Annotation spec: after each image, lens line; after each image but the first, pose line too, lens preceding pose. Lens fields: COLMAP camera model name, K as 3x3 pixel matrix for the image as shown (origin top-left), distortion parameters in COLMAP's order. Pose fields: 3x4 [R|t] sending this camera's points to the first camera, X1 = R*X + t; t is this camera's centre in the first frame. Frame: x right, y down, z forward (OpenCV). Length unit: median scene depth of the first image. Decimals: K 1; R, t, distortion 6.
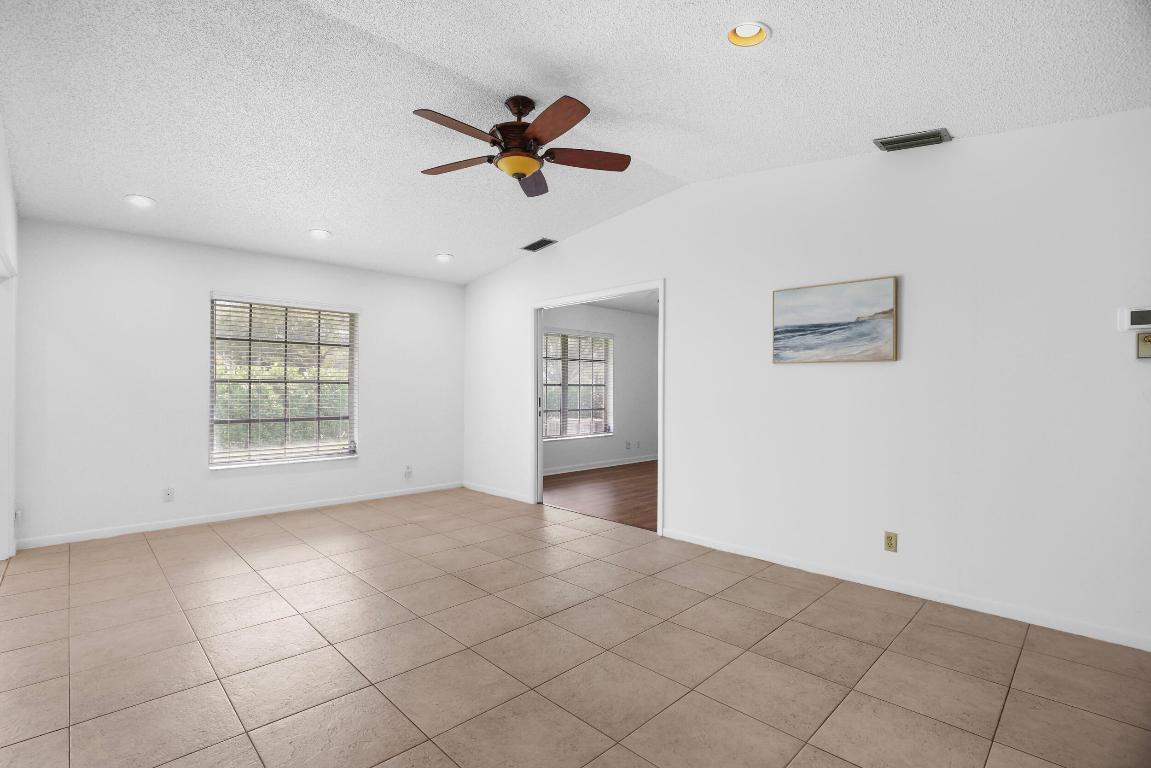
lens RADIAL K [[528.2, 0, 575.5], [0, 528.2, 384.0], [0, 0, 1]] dist [-0.026493, -0.000142]
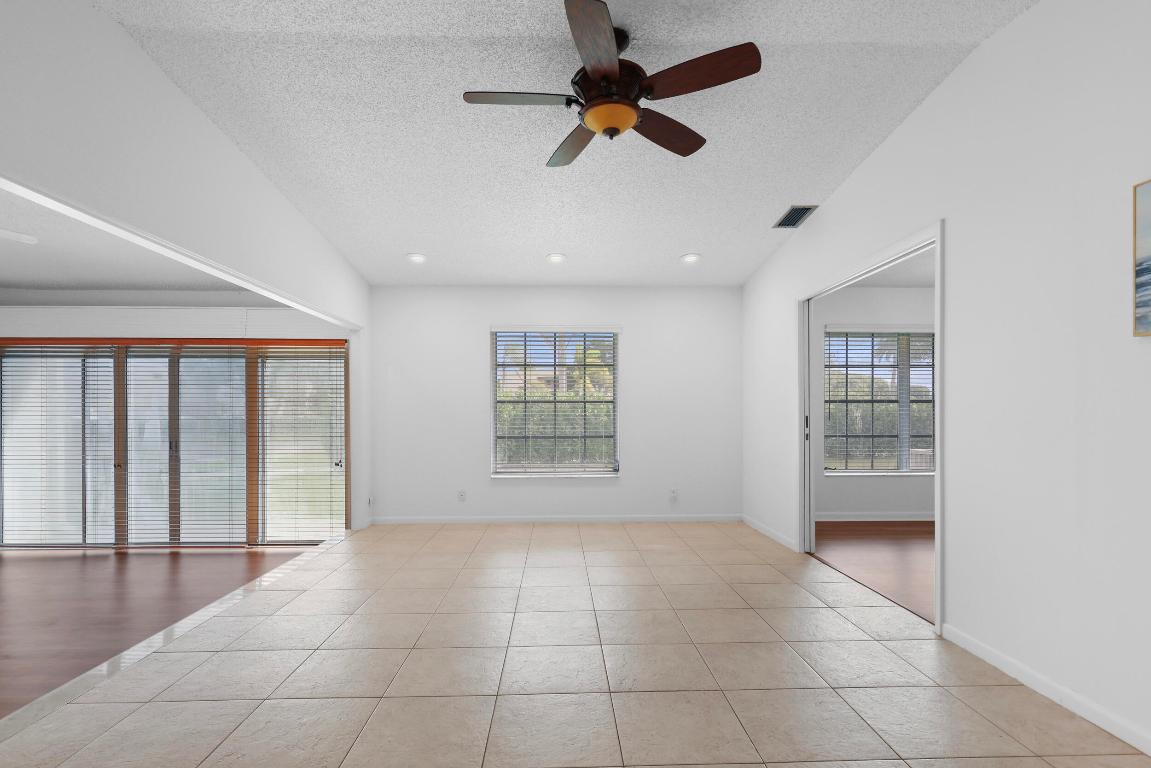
lens RADIAL K [[542.3, 0, 577.8], [0, 542.3, 413.1], [0, 0, 1]] dist [0.000378, -0.000591]
pose [[0.737589, -0.007022, -0.675213, 0.239998], [0.012818, 0.999911, 0.003604, 0.016073], [0.675128, -0.011313, 0.737614, 0.209439]]
